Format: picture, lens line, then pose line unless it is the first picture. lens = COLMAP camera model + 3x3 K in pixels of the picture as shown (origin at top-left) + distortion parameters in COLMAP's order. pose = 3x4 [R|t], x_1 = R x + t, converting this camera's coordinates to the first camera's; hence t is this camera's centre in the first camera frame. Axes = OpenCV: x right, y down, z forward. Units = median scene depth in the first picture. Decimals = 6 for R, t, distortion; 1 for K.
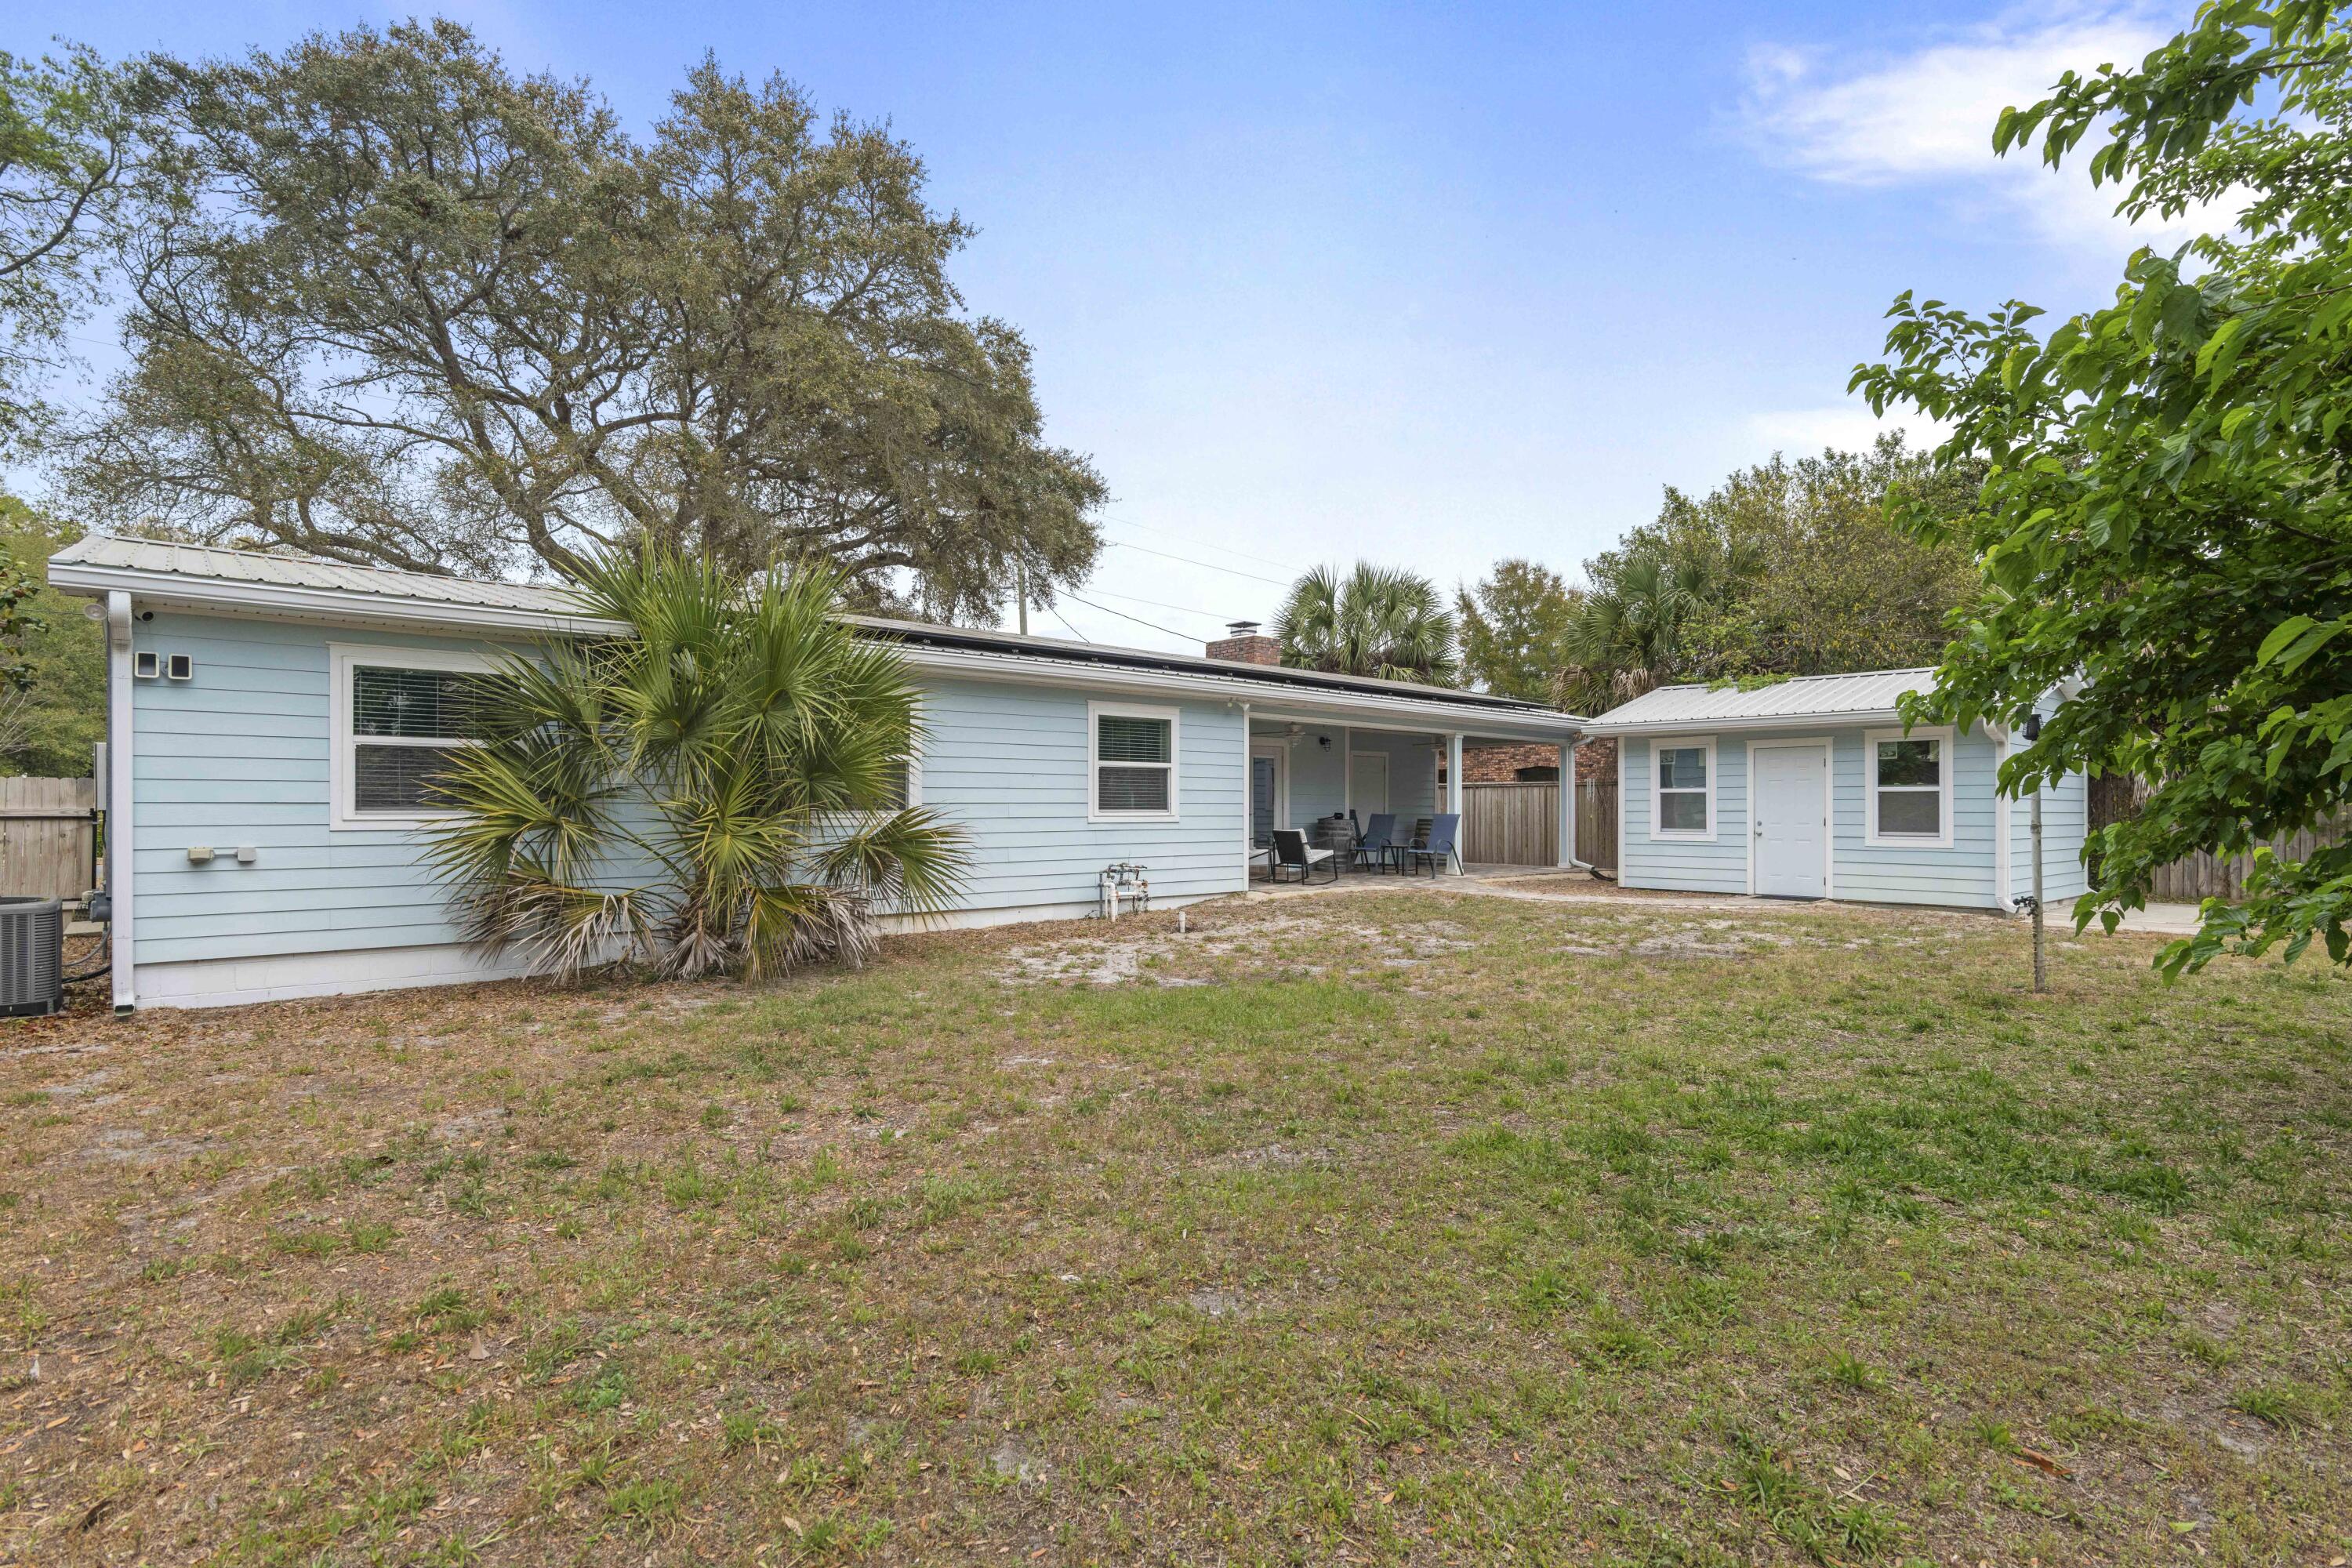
lens RADIAL K [[1155.5, 0, 1179.0], [0, 1155.5, 802.0], [0, 0, 1]] dist [-0.000192, 0.000642]
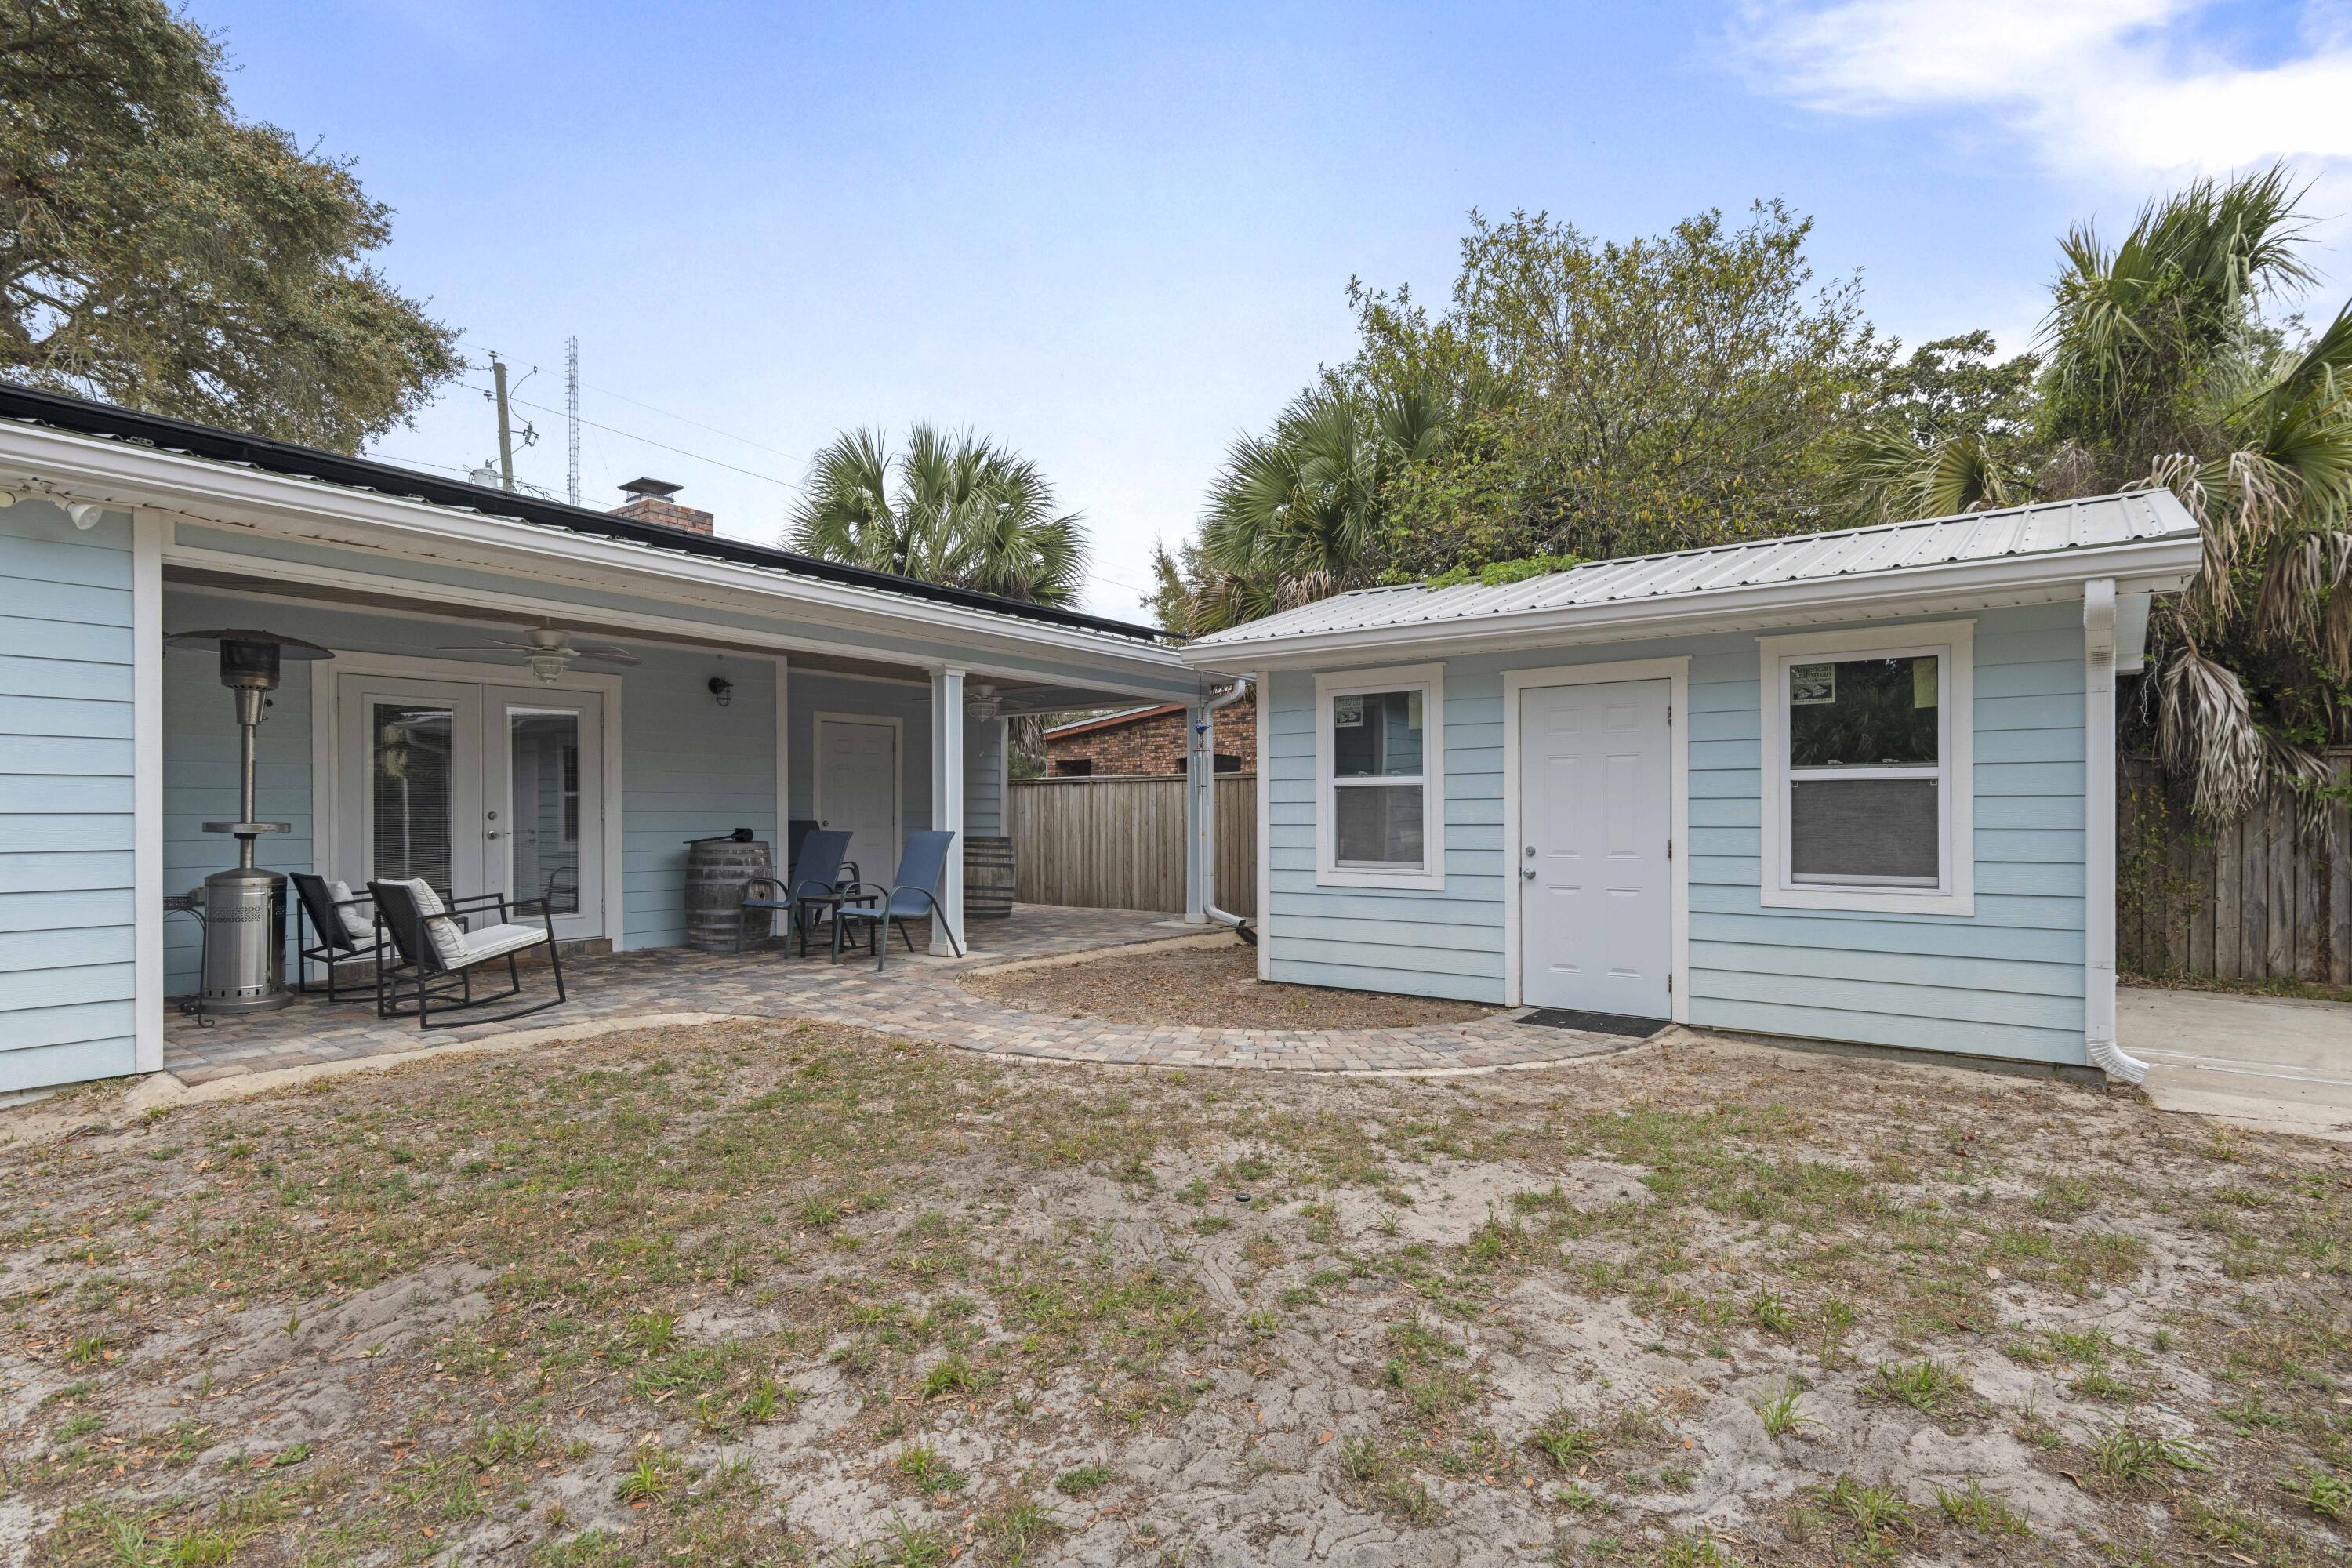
lens RADIAL K [[1155.5, 0, 1190.0], [0, 1155.5, 796.0], [0, 0, 1]] dist [-0.000192, 0.000642]
pose [[0.976326, -0.000293, 0.216302, 0.236915], [0.002148, 0.999963, -0.008337, -0.000118], [-0.216292, 0.008604, 0.976291, 0.508201]]
